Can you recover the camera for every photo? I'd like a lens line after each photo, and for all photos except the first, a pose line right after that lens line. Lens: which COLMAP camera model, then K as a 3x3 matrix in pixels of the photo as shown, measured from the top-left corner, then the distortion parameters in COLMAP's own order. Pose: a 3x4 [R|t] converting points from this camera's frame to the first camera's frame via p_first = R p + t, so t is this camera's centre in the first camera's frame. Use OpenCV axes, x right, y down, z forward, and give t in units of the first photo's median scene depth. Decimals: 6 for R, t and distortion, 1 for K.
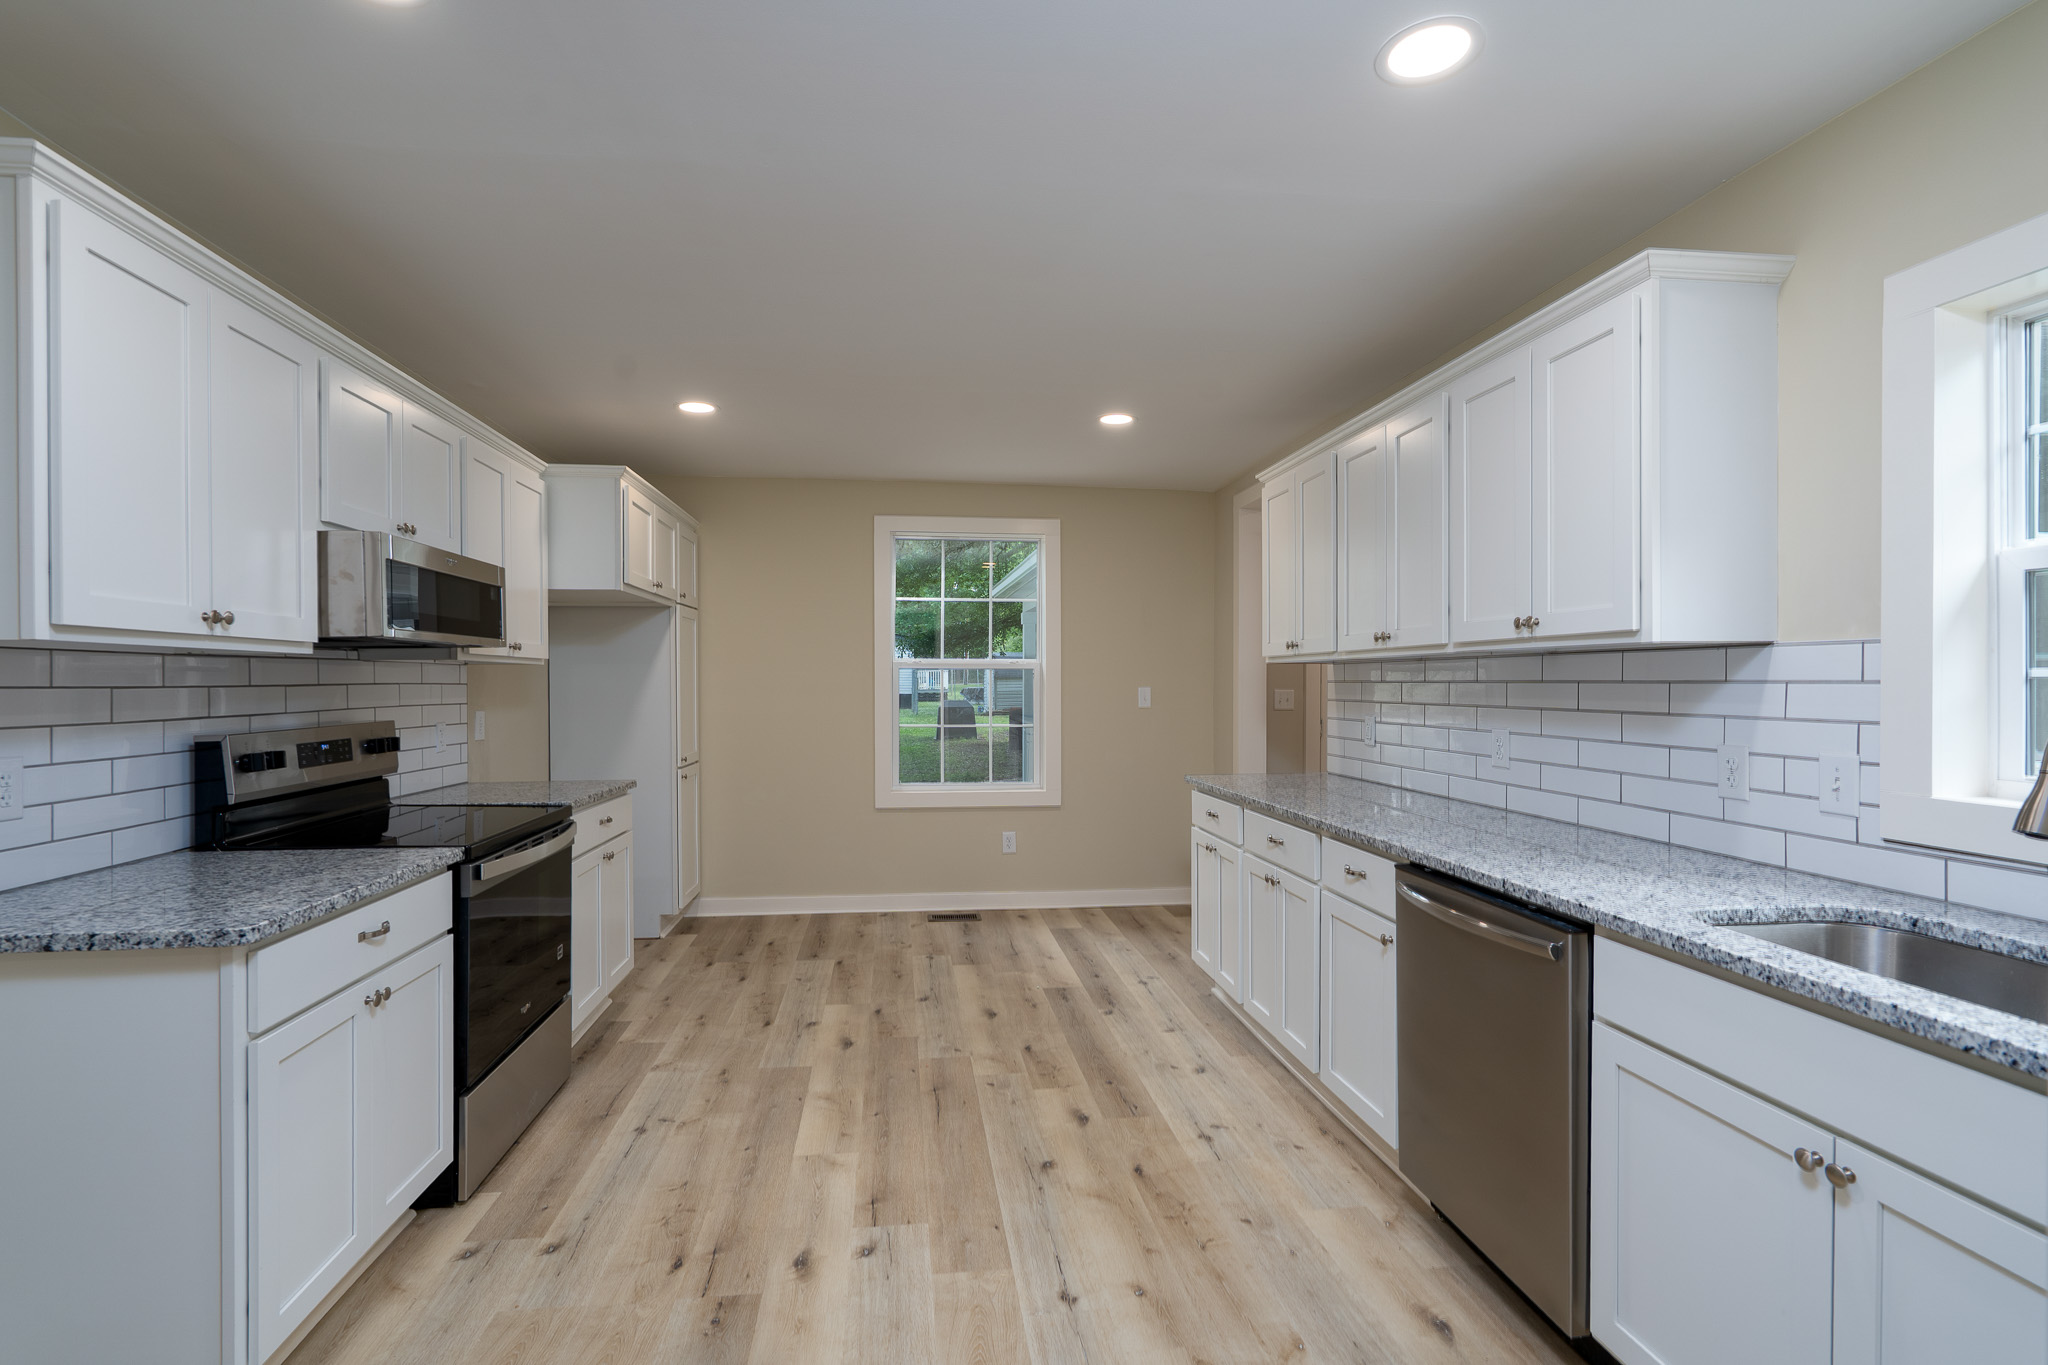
lens RADIAL K [[946.5, 0, 1024.0], [0, 946.5, 682.5], [0, 0, 1]] dist [-0.006636, 0.002004]
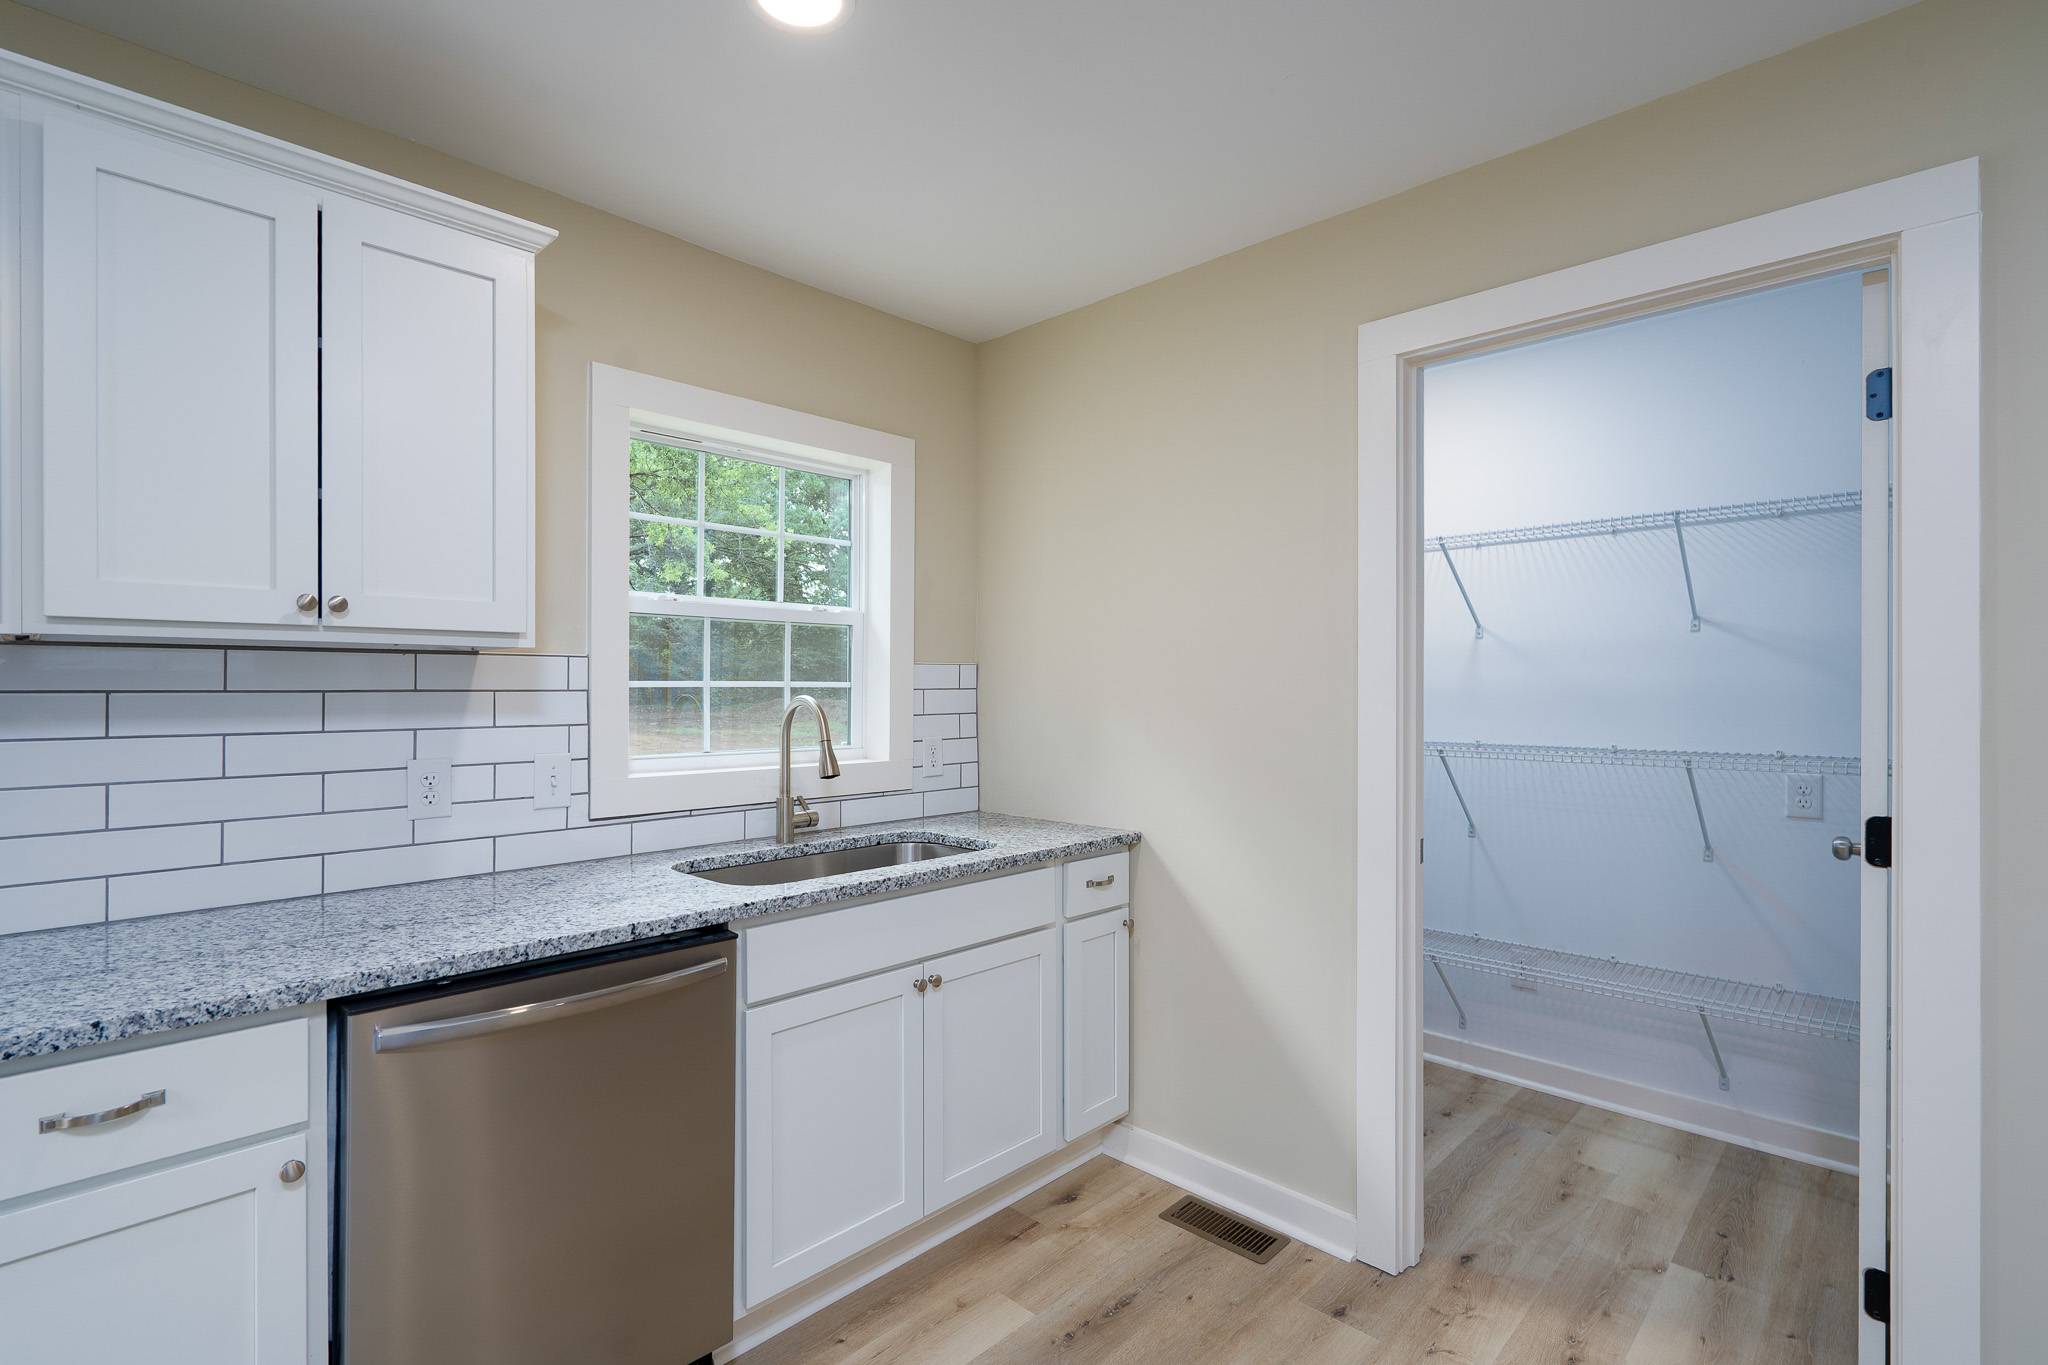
lens RADIAL K [[955.2, 0, 1012.5], [0, 955.2, 685.4], [0, 0, 1]] dist [0.002240, 0.001864]
pose [[-0.611817, 0.003637, 0.790991, -0.305976], [0.002773, 0.999993, -0.002454, -0.002007], [-0.790995, 0.000692, -0.611822, 1.014246]]
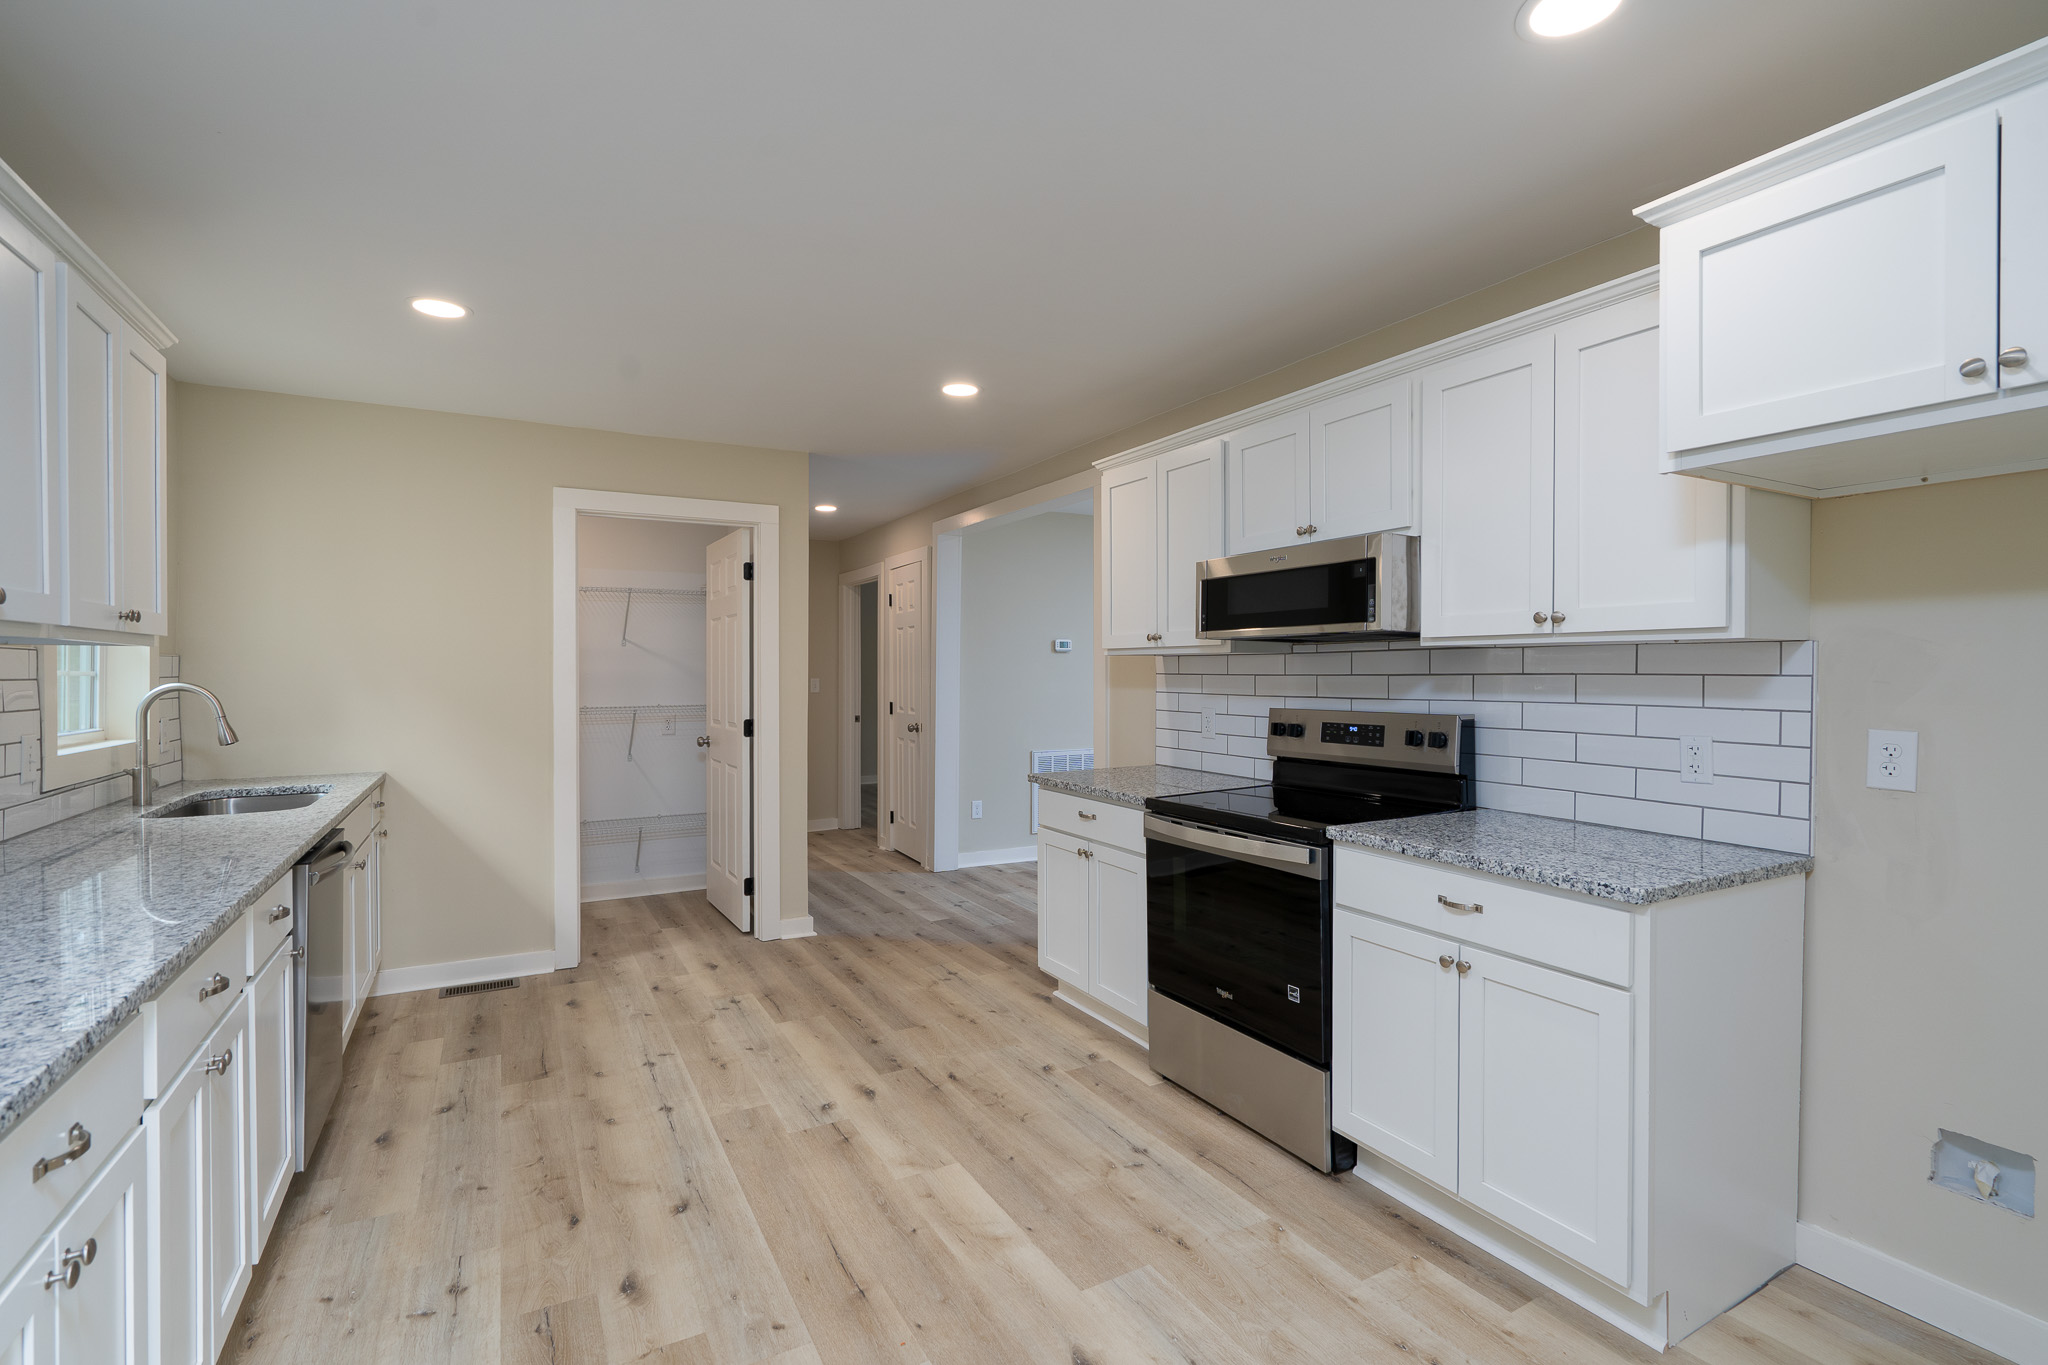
lens RADIAL K [[955.2, 0, 1012.5], [0, 955.2, 685.4], [0, 0, 1]] dist [0.002240, 0.001864]
pose [[-0.936230, 0.010115, -0.351241, 0.049141], [0.004813, 0.999861, 0.015965, -0.004790], [0.351354, 0.013256, -0.936149, 2.158669]]
